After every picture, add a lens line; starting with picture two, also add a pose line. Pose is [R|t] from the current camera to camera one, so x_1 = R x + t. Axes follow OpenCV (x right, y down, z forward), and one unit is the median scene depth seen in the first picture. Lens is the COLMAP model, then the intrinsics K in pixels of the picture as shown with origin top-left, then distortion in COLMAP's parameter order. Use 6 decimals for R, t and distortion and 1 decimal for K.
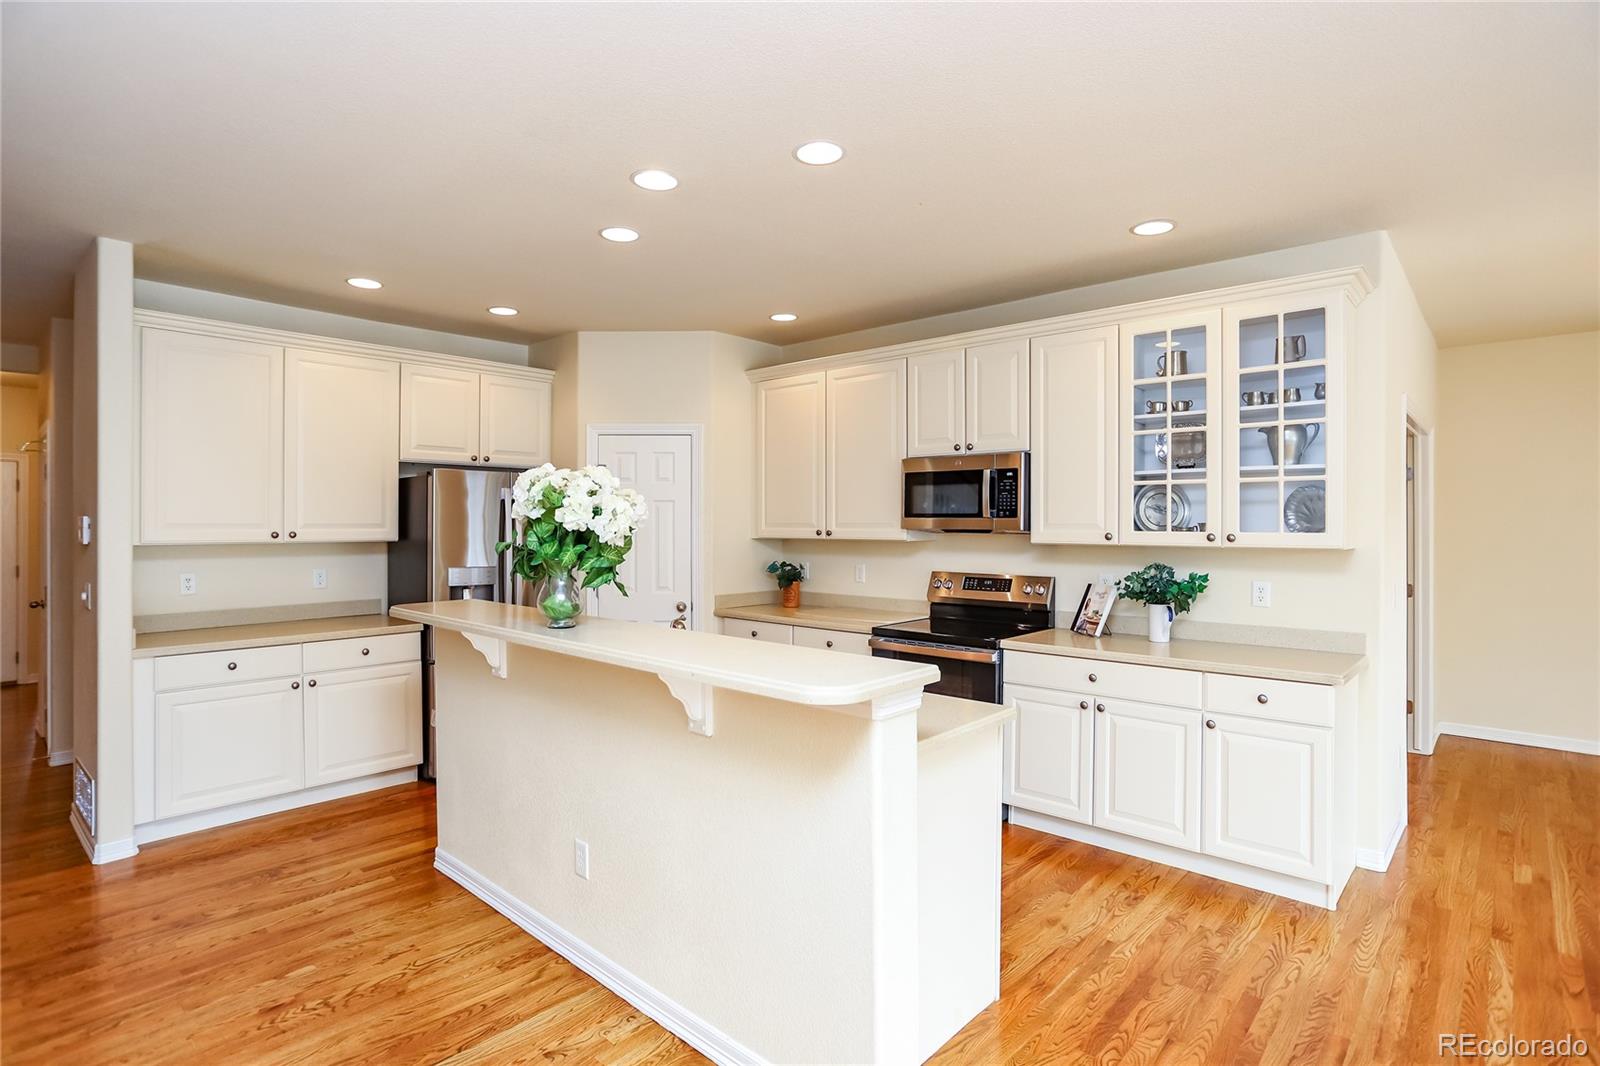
lens RADIAL K [[795.3, 0, 779.6], [0, 795.3, 536.2], [0, 0, 1]] dist [-0.051004, 0.023484]
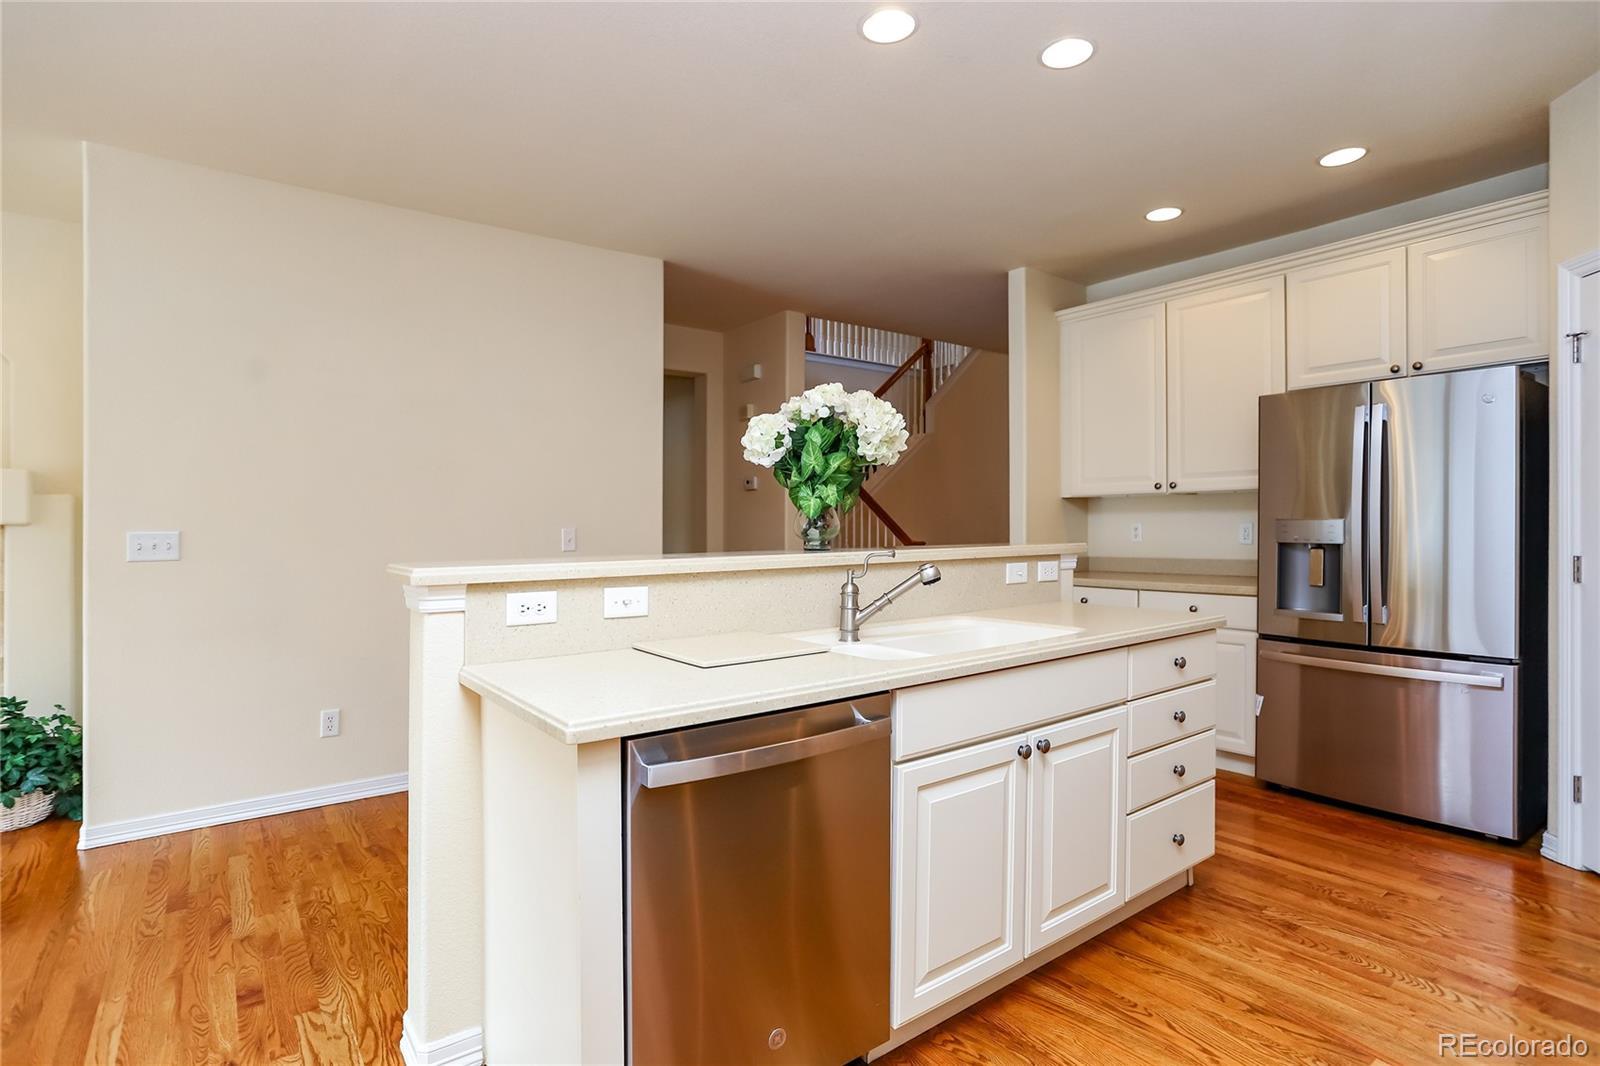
lens RADIAL K [[795.3, 0, 810.9], [0, 795.3, 517.9], [0, 0, 1]] dist [-0.051004, 0.023484]
pose [[-0.172222, -0.007248, -0.985031, 0.467925], [-0.005631, 0.999964, -0.006373, 0.050642], [0.985042, 0.004449, -0.172257, 0.735761]]
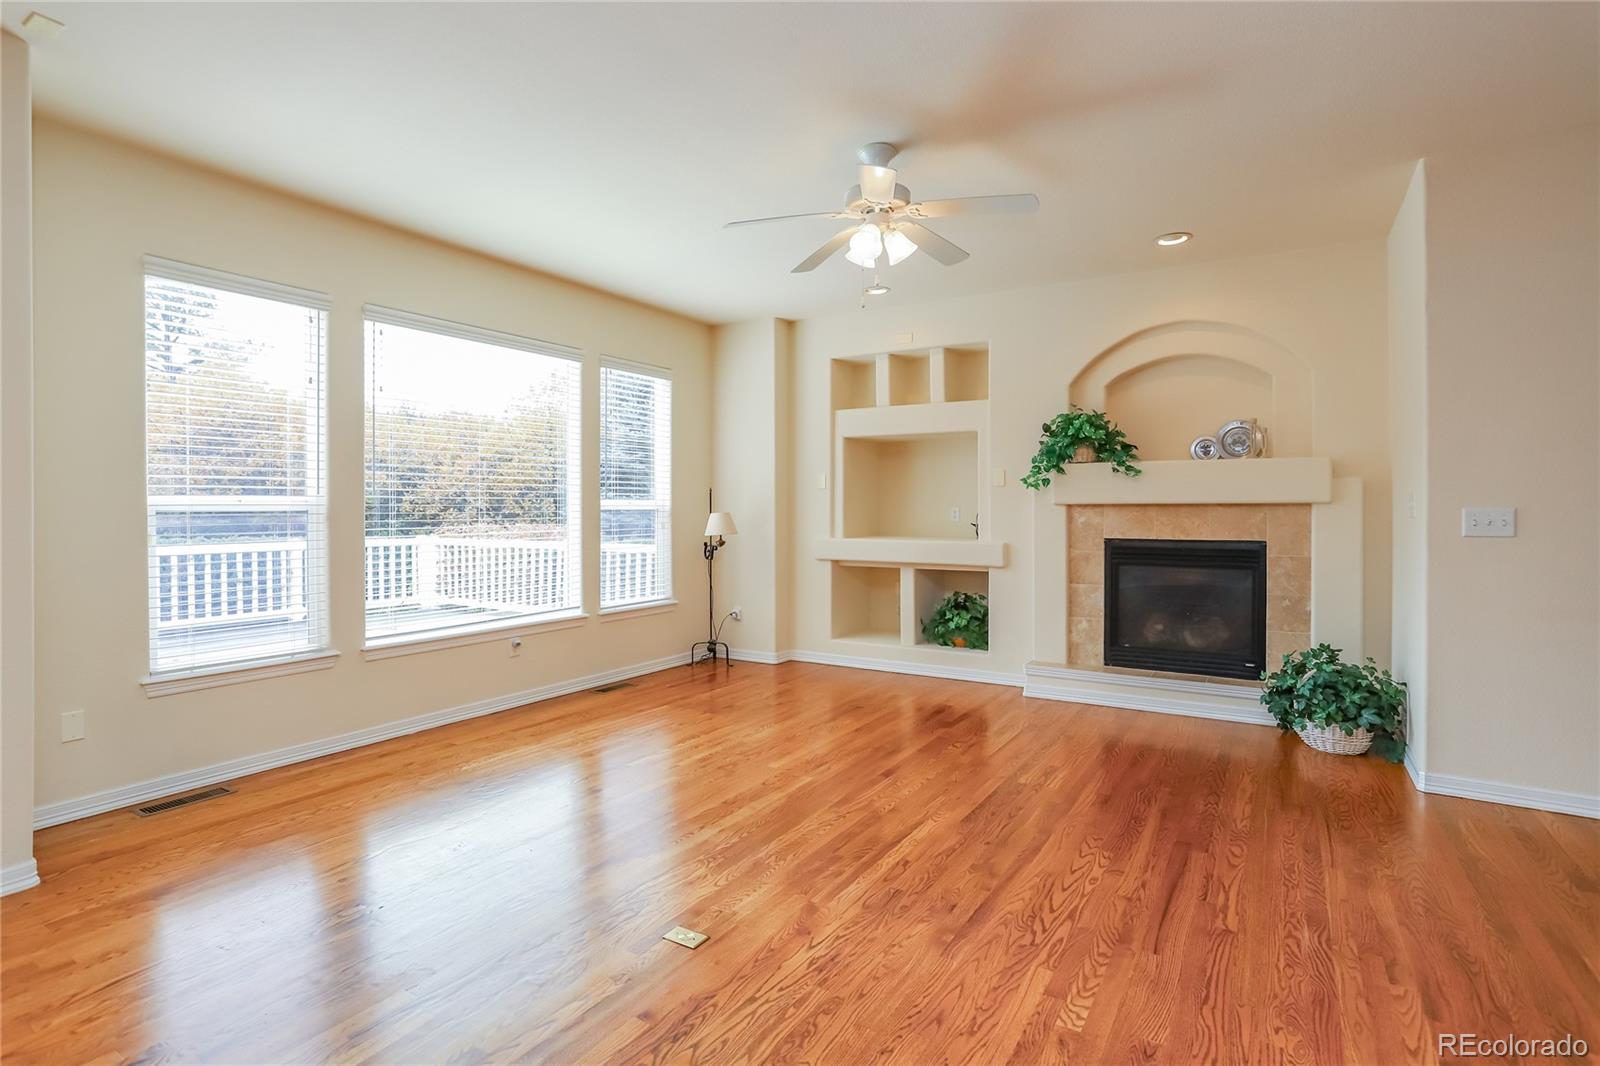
lens RADIAL K [[795.3, 0, 790.3], [0, 795.3, 514.6], [0, 0, 1]] dist [-0.051004, 0.023484]
pose [[-0.983728, -0.004650, -0.179605, 0.666088], [-0.008159, 0.999790, 0.018802, 0.059982], [0.179480, 0.019962, -0.983559, 0.618212]]
